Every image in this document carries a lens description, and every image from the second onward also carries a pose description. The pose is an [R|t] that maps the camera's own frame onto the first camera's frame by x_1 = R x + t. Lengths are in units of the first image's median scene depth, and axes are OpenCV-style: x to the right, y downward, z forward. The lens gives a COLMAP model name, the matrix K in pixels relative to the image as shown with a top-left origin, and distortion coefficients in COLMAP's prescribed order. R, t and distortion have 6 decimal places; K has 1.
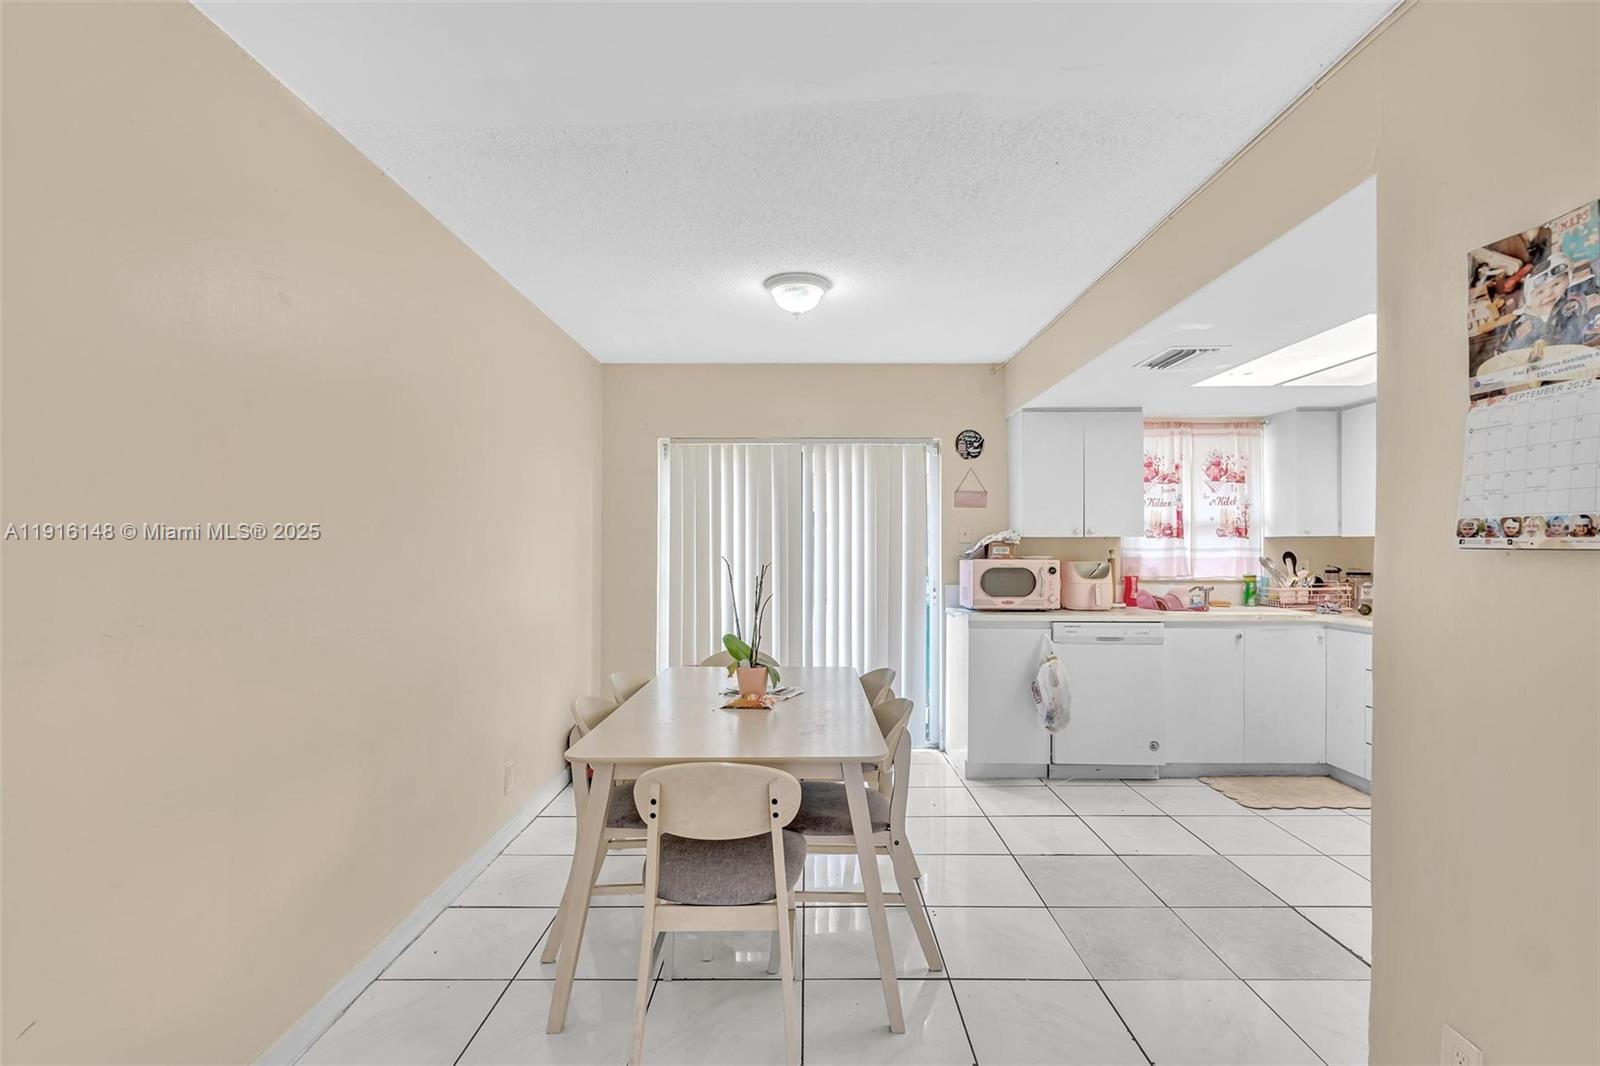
lens RADIAL K [[729.3, 0, 801.1], [0, 729.3, 549.1], [0, 0, 1]] dist [0.000376, 0.000161]
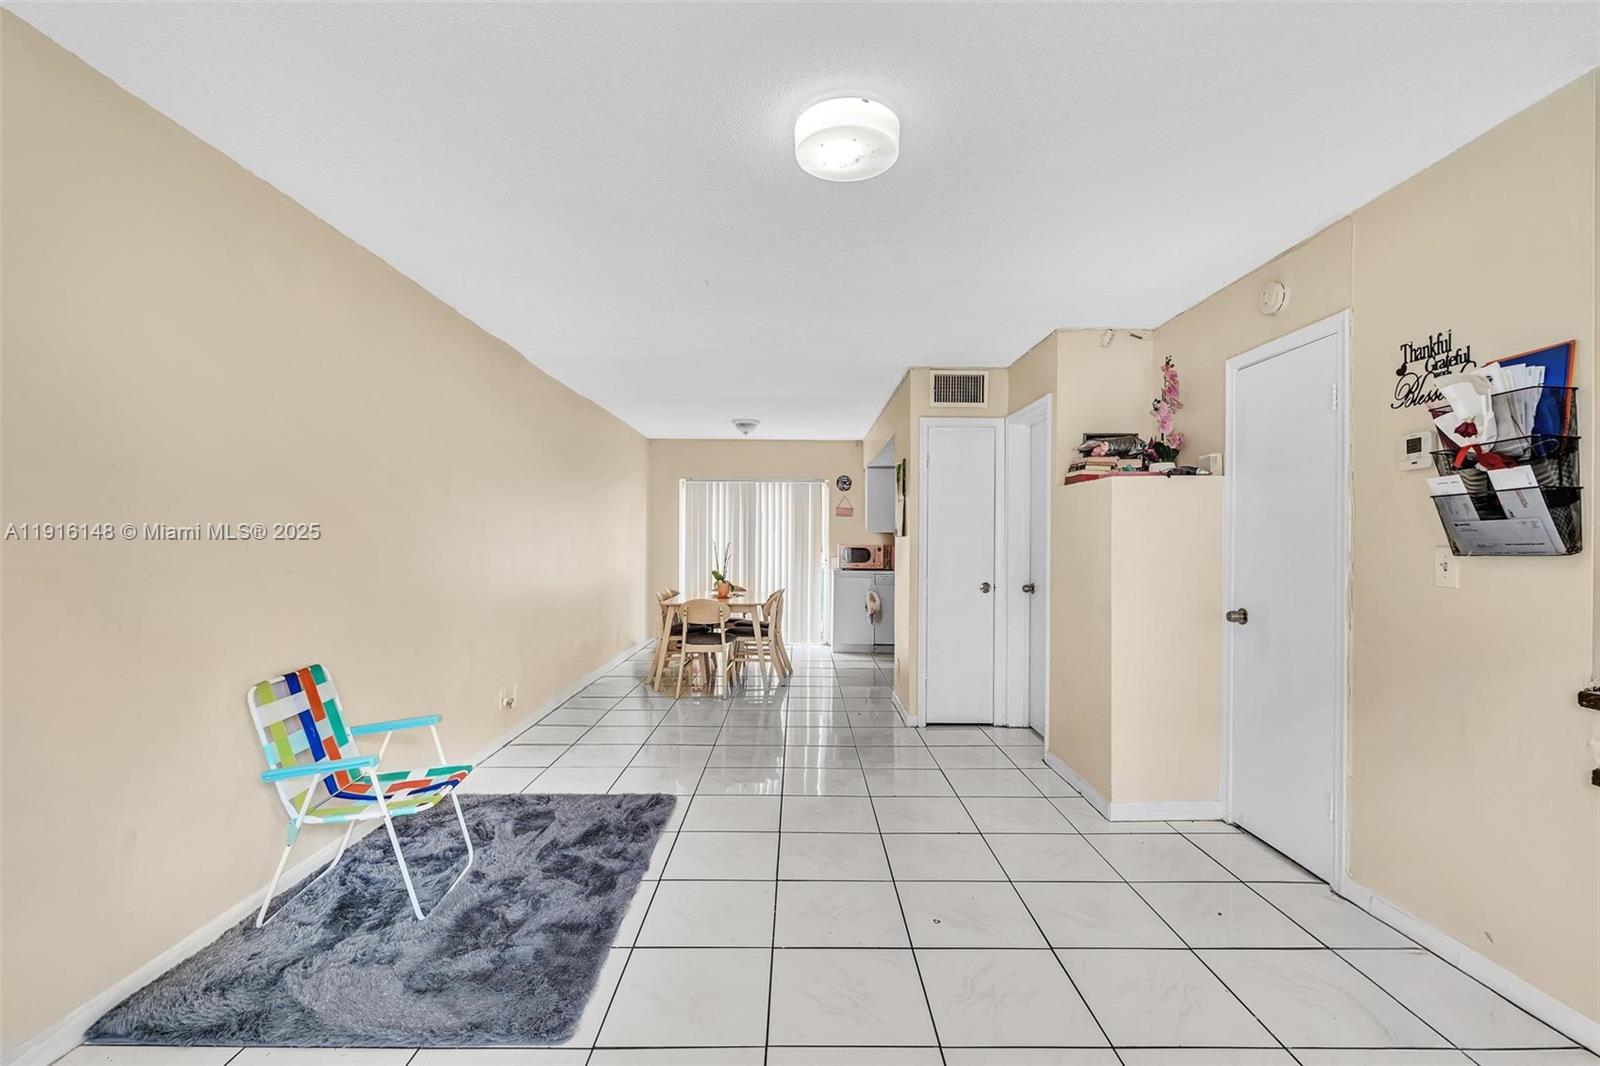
lens RADIAL K [[707.5, 0, 800.0], [0, 707.5, 533.0], [0, 0, 1]] dist [-0.001323, 0.000122]
pose [[0.999970, 0.007789, -0.000134, 0.120252], [-0.007790, 0.999908, -0.011143, 0.007742], [0.000047, 0.011143, 0.999938, -0.861575]]
